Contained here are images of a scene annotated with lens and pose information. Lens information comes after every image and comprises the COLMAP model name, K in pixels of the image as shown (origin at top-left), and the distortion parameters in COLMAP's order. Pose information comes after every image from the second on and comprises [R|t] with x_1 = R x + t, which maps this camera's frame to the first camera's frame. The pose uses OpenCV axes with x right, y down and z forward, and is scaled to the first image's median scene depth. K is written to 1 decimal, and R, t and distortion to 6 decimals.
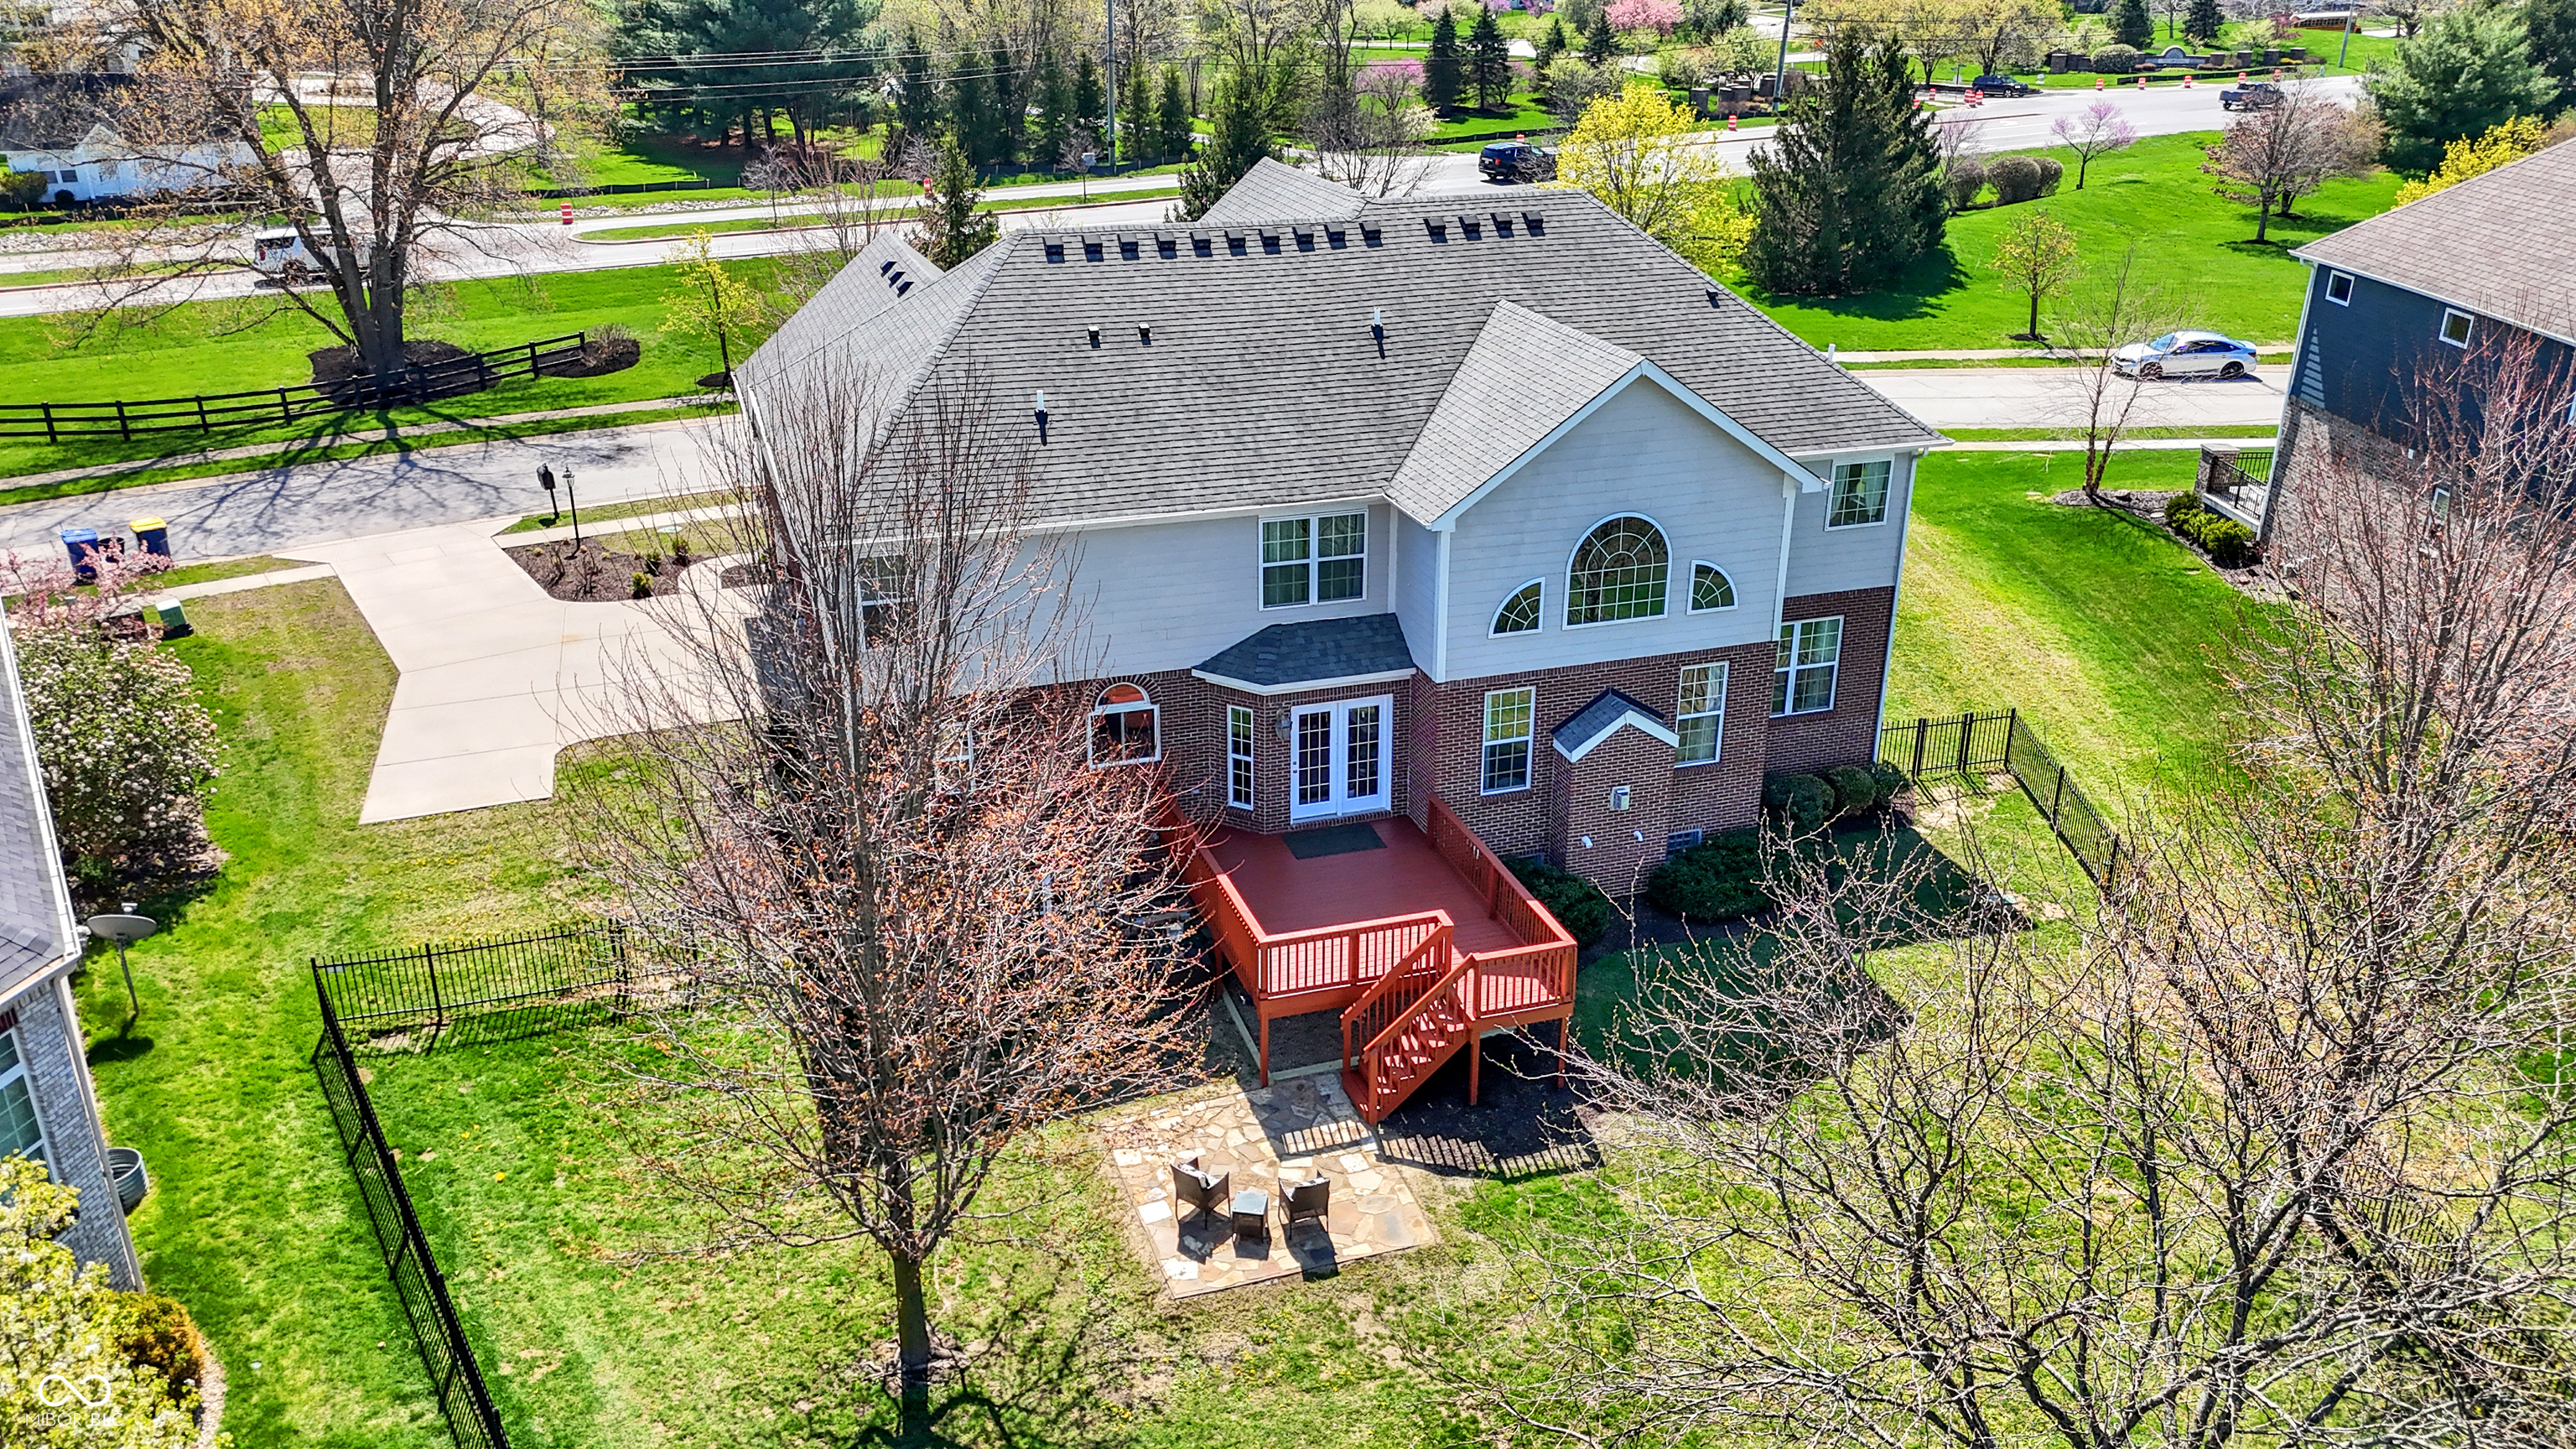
lens RADIAL K [[1887.4, 0, 1301.6], [0, 1887.4, 725.0], [0, 0, 1]] dist [0.082582, -0.073773]
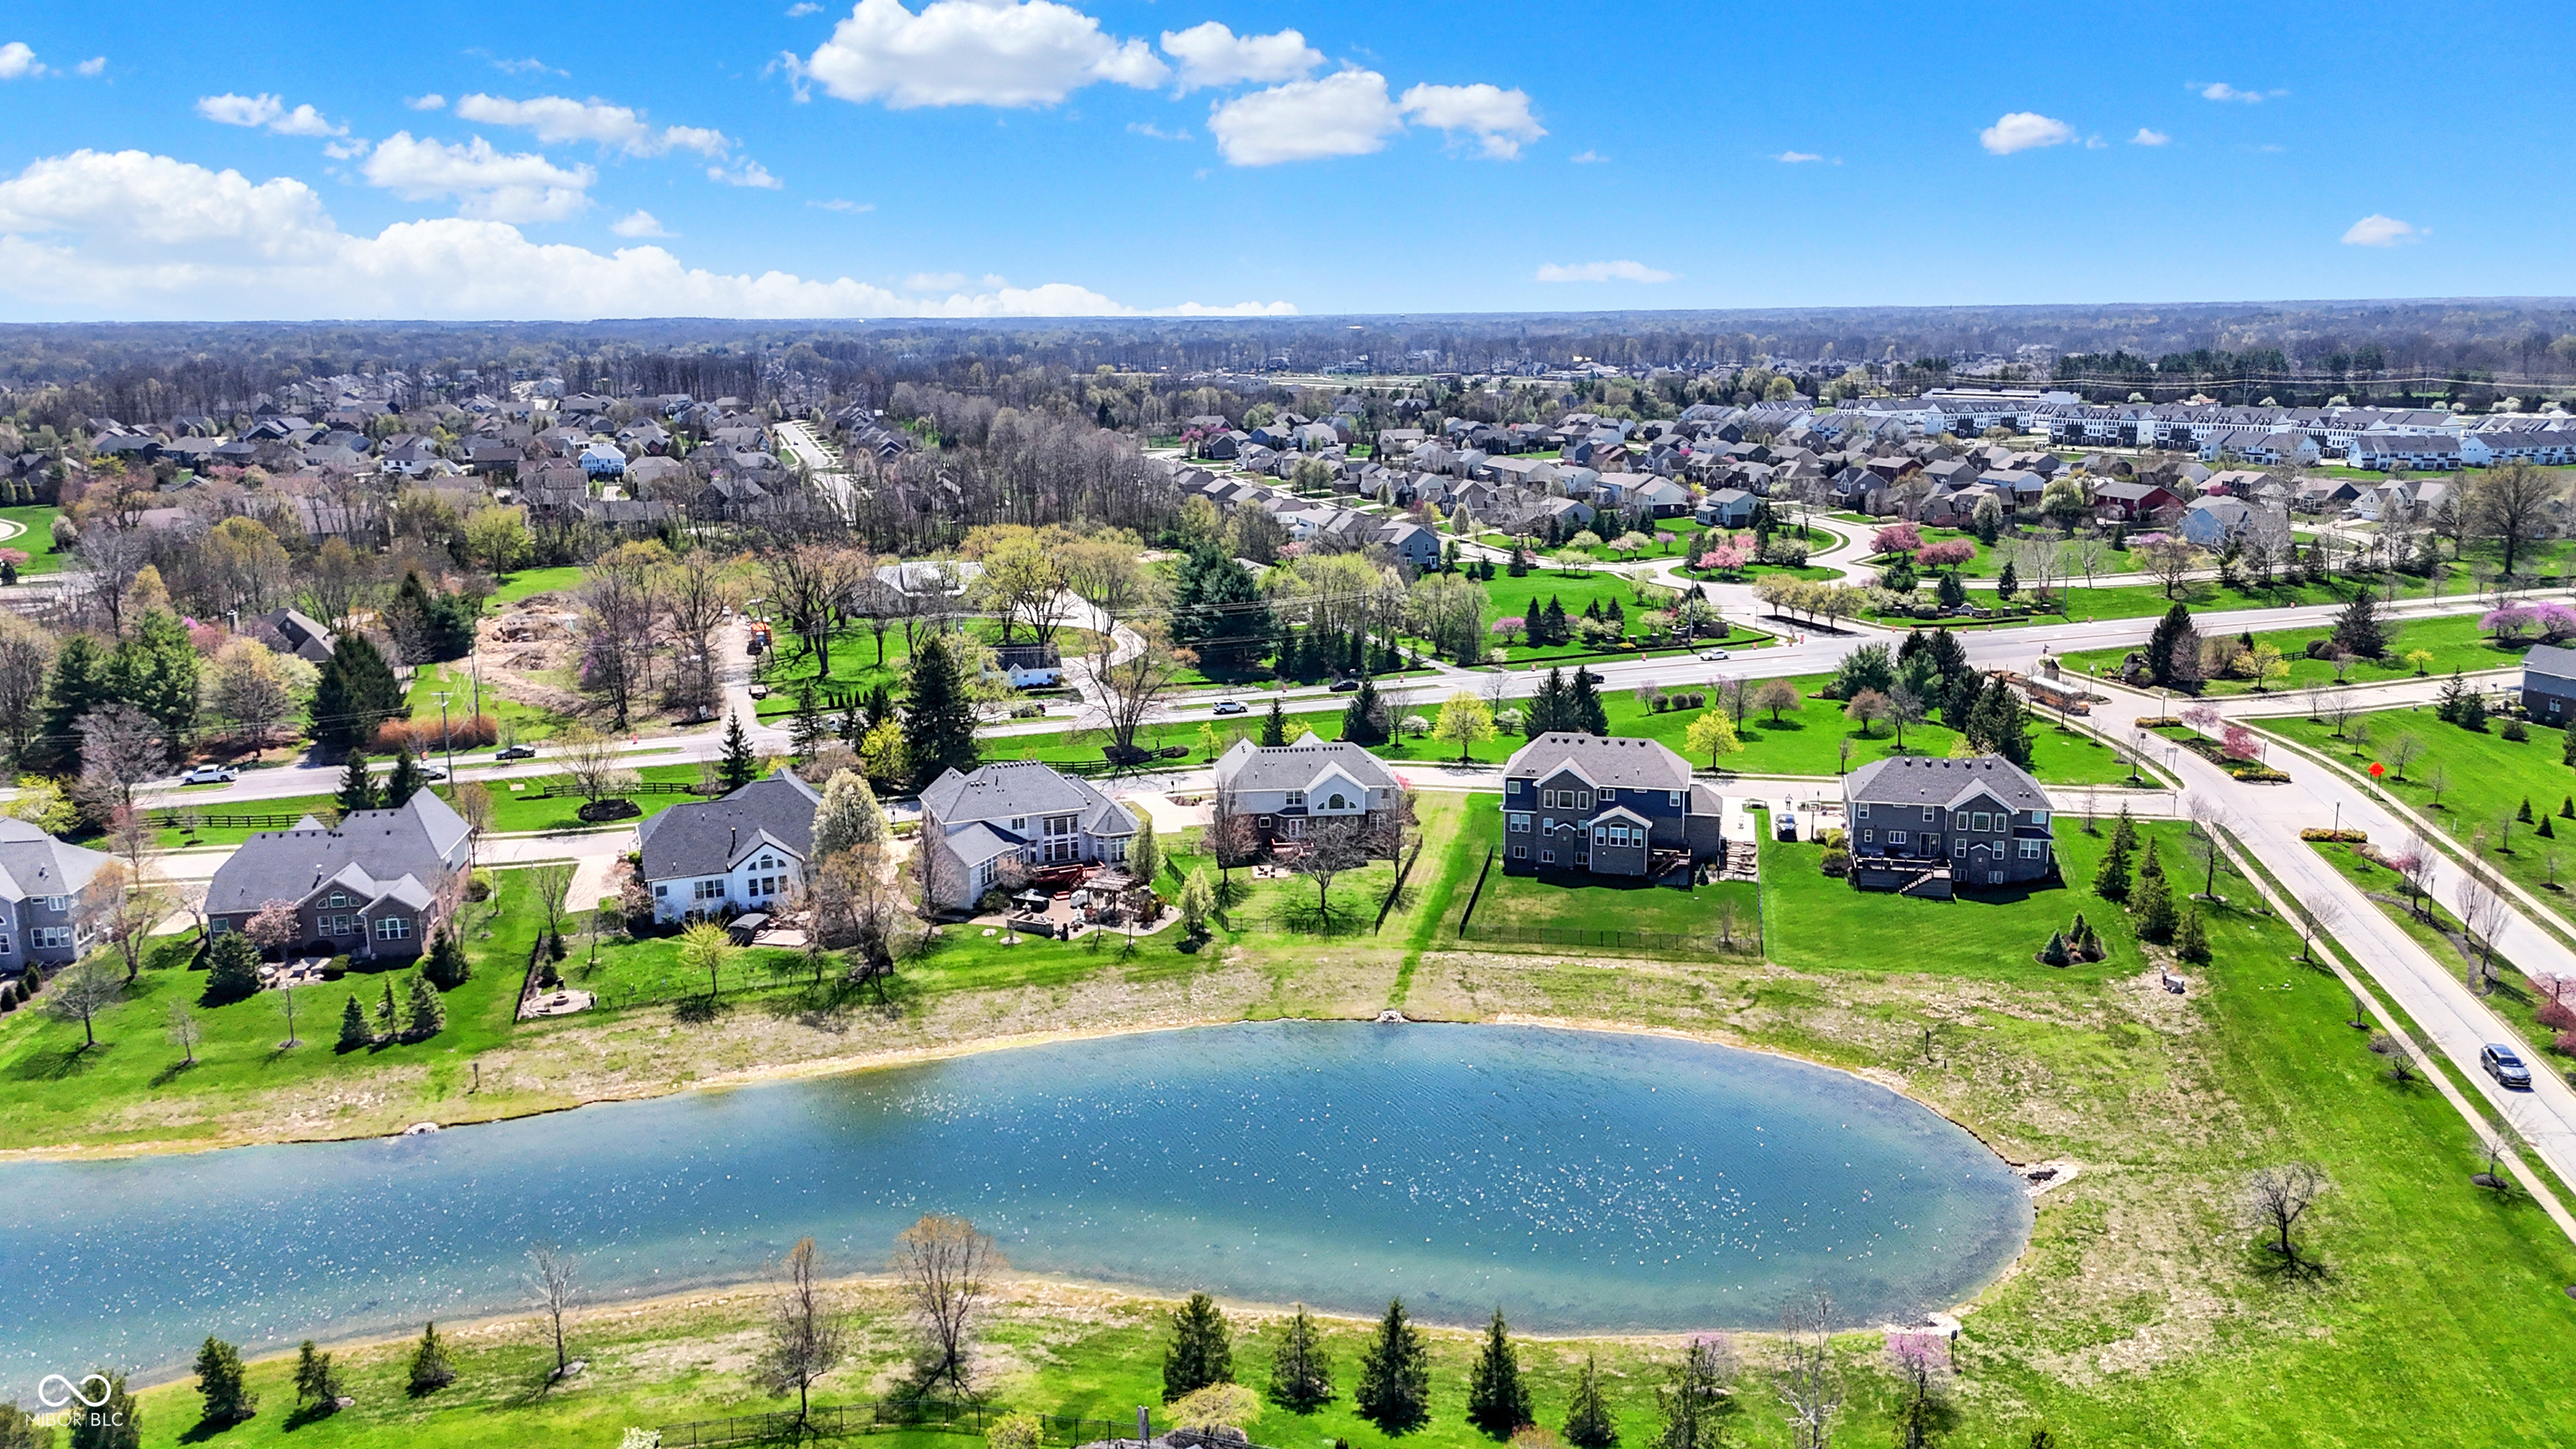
lens RADIAL K [[1887.4, 0, 1301.6], [0, 1887.4, 725.0], [0, 0, 1]] dist [0.082582, -0.073773]
pose [[0.972886, 0.042019, -0.227436, 1.450027], [-0.082140, 0.982026, -0.169935, 0.746179], [0.216208, 0.184009, 0.958851, -5.149552]]
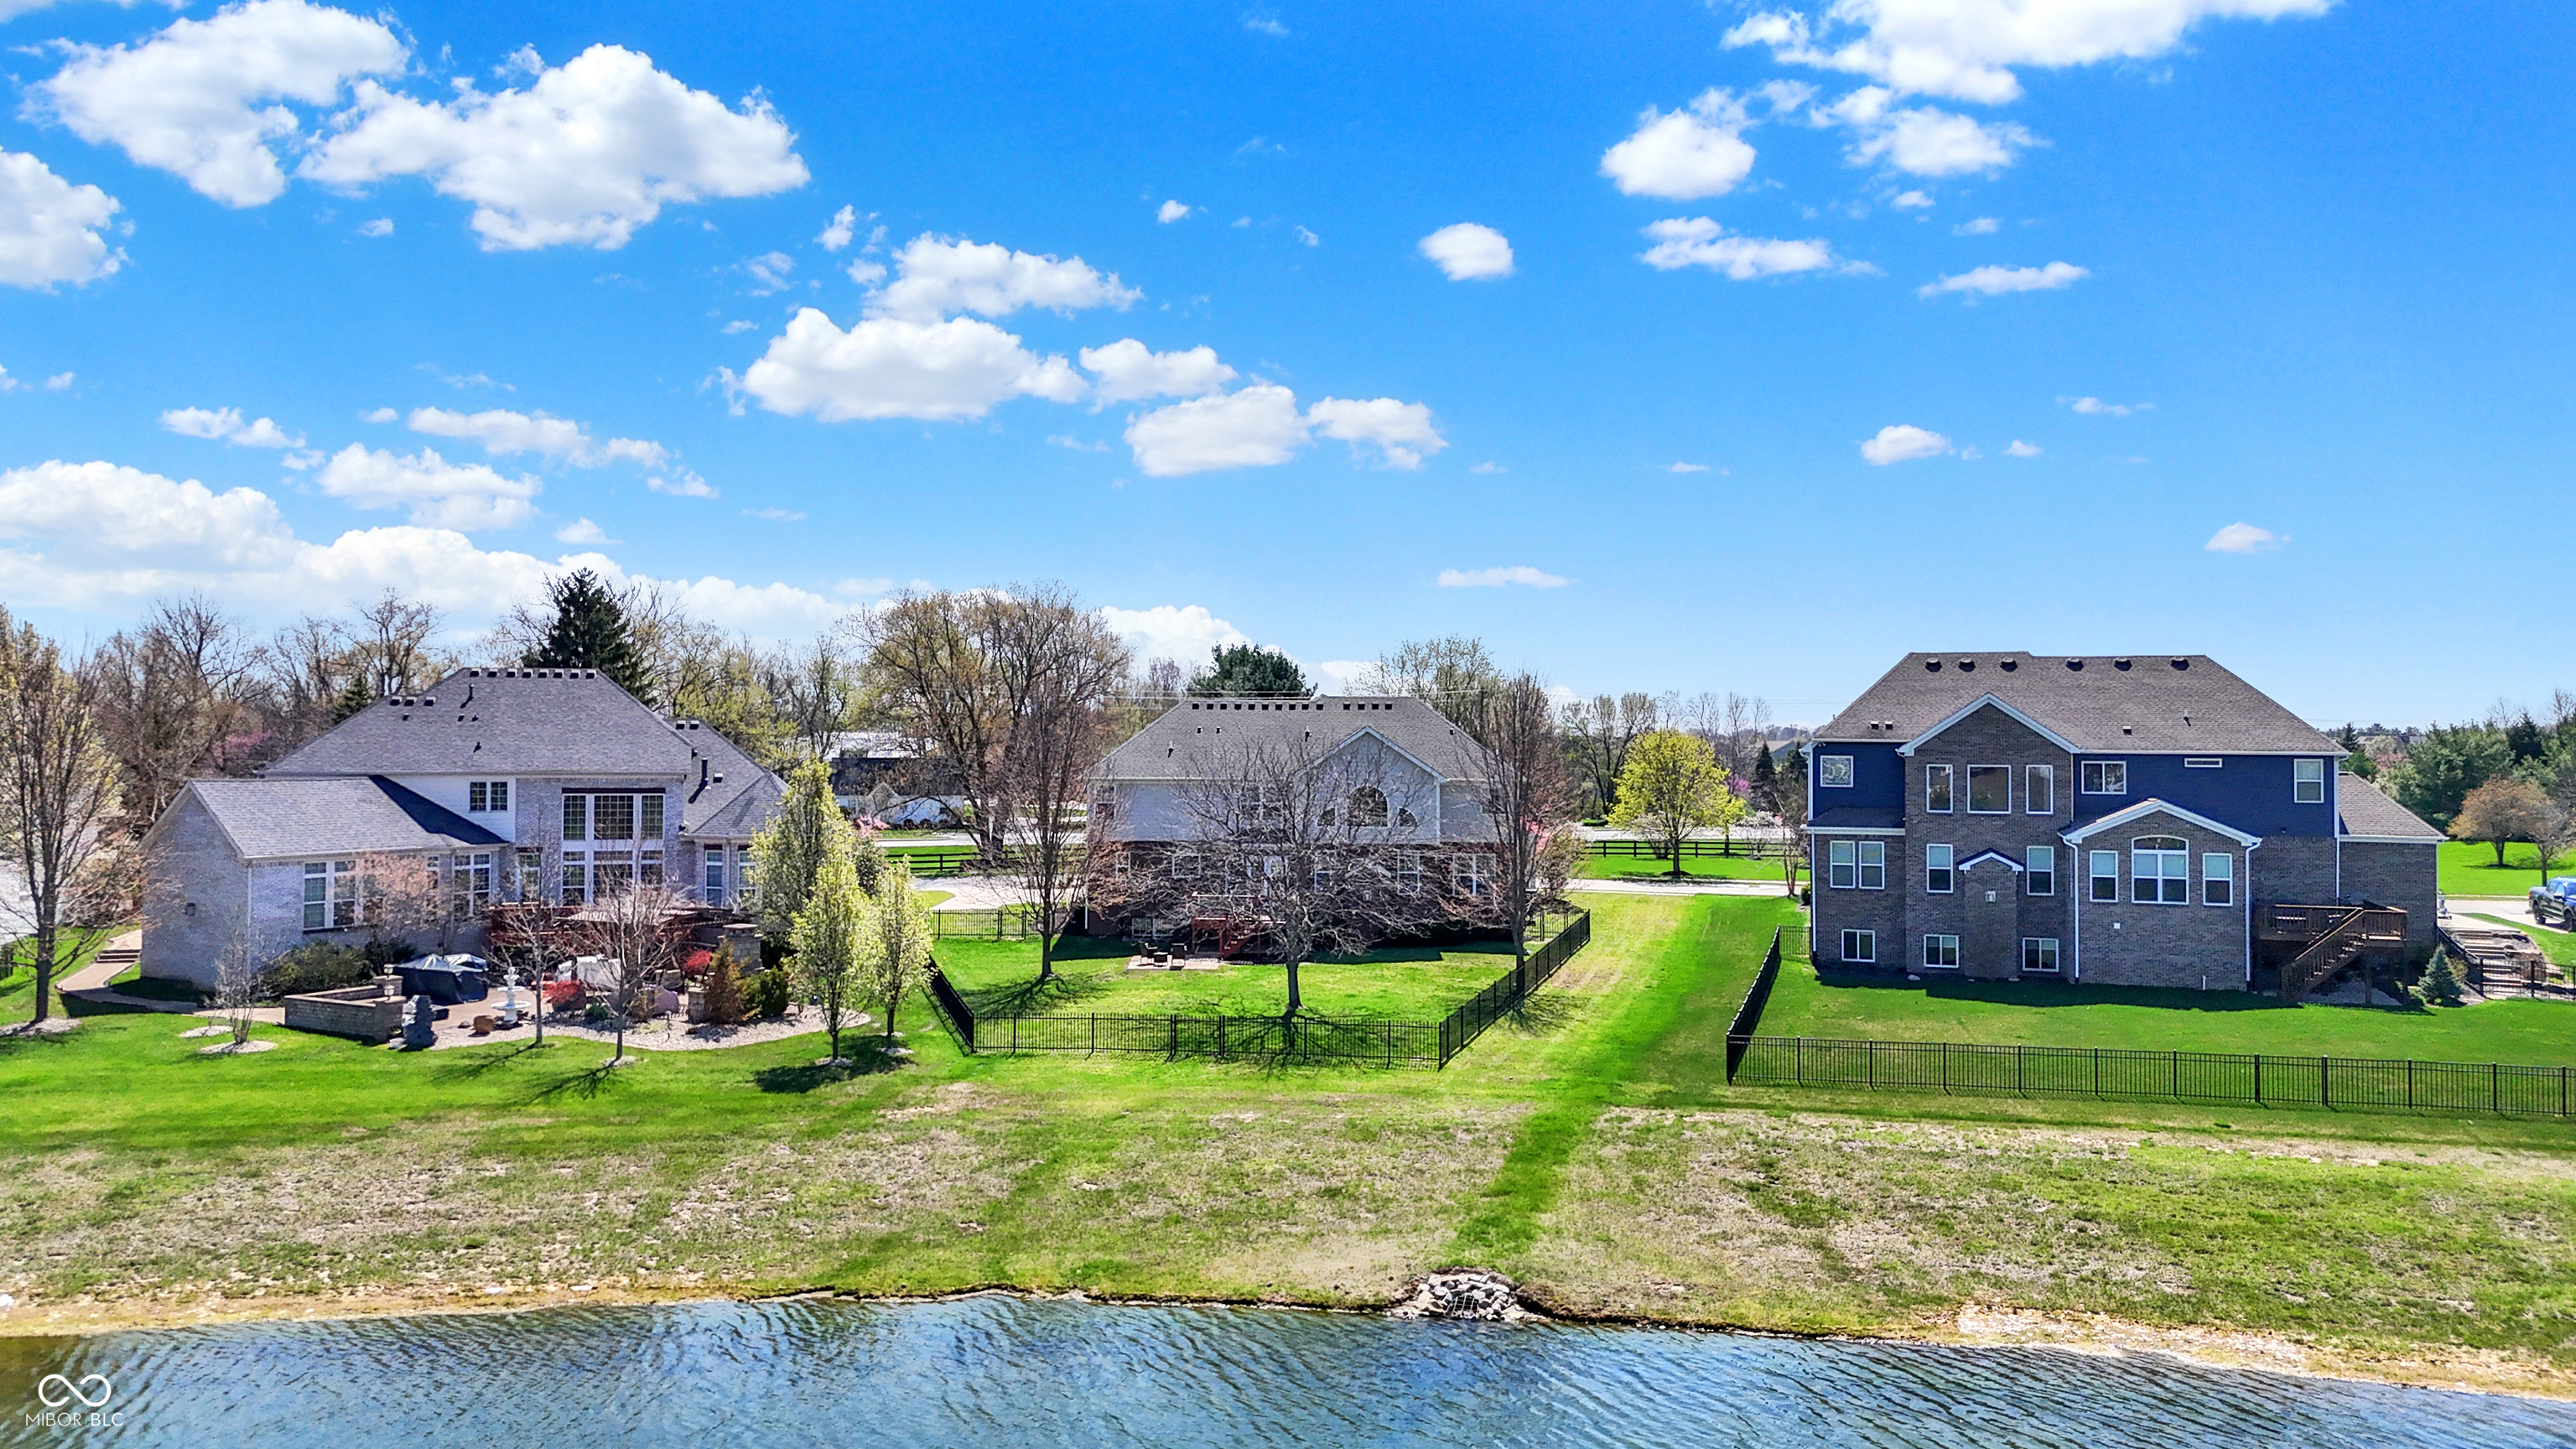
lens RADIAL K [[1887.4, 0, 1301.6], [0, 1887.4, 725.0], [0, 0, 1]] dist [0.082582, -0.073773]
pose [[0.950537, 0.000361, -0.310611, 0.827122], [-0.124446, 0.916673, -0.379767, 0.762313], [0.284592, 0.399637, 0.871377, -1.264368]]
